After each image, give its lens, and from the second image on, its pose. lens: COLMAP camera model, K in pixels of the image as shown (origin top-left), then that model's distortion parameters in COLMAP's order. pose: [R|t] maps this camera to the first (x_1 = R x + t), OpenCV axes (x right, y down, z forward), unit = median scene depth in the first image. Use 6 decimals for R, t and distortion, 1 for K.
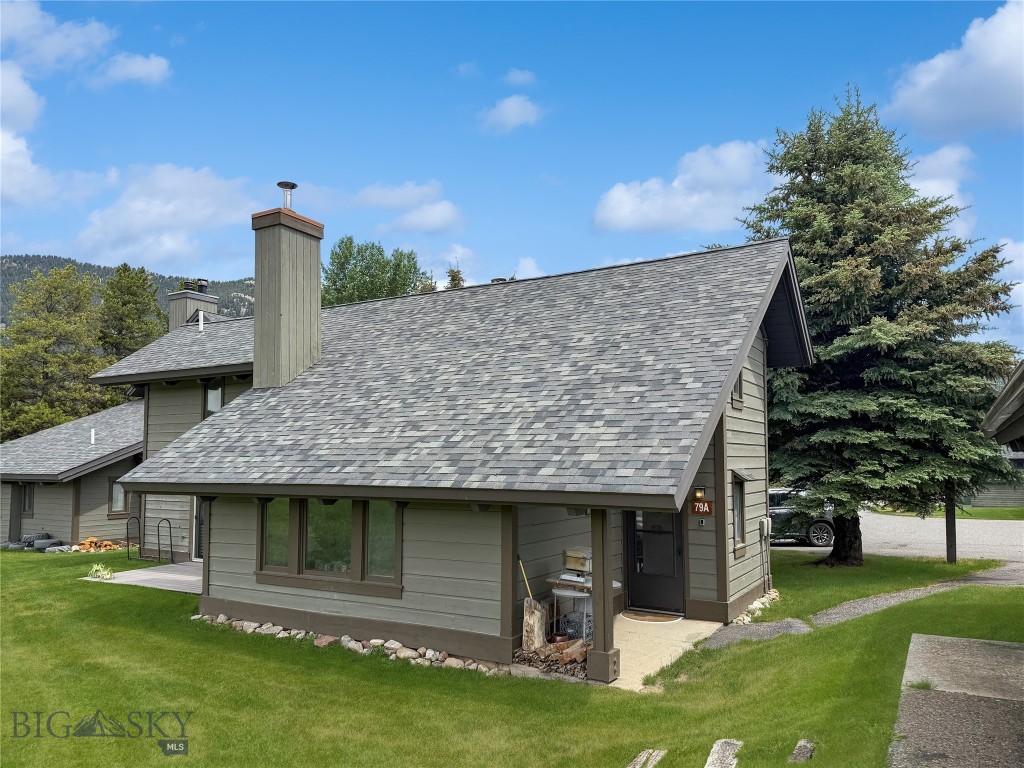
lens RADIAL K [[718.9, 0, 511.8], [0, 718.9, 415.4], [0, 0, 1]] dist [0.002923, -0.000546]
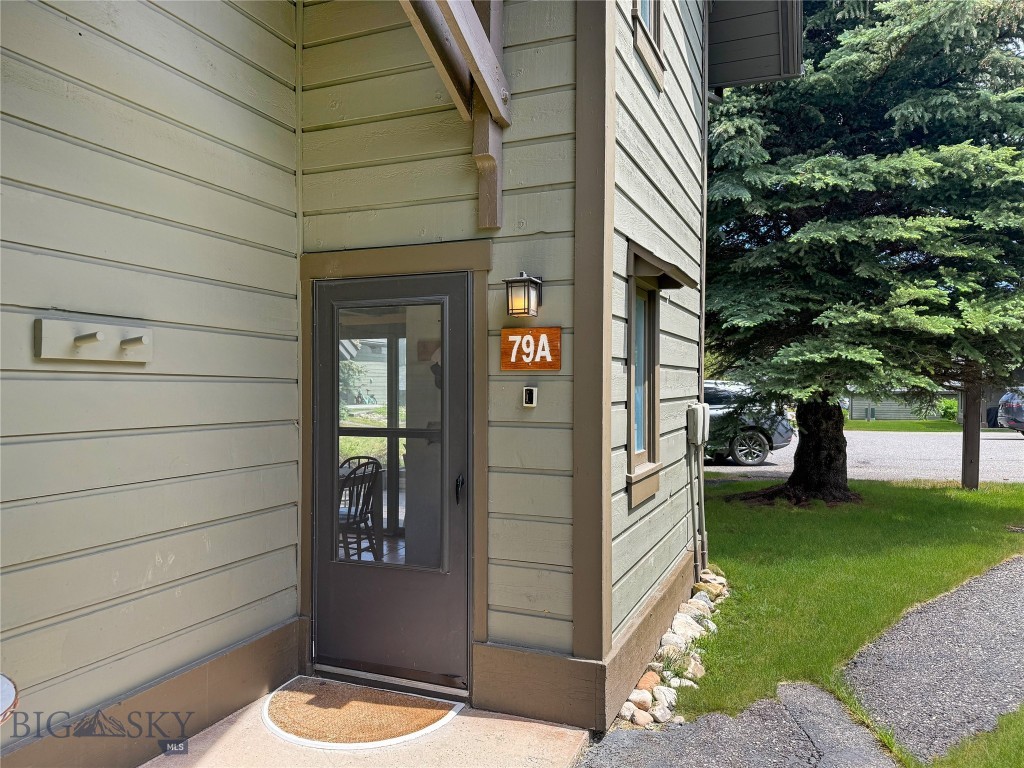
lens RADIAL K [[725.5, 0, 512.0], [0, 725.5, 384.0], [0, 0, 1]] dist [0.057117, -0.064332]
pose [[0.989527, 0.000714, 0.144349, 0.182442], [-0.010038, 0.997907, 0.063881, 0.106219], [-0.144001, -0.064661, 0.987463, 0.596637]]
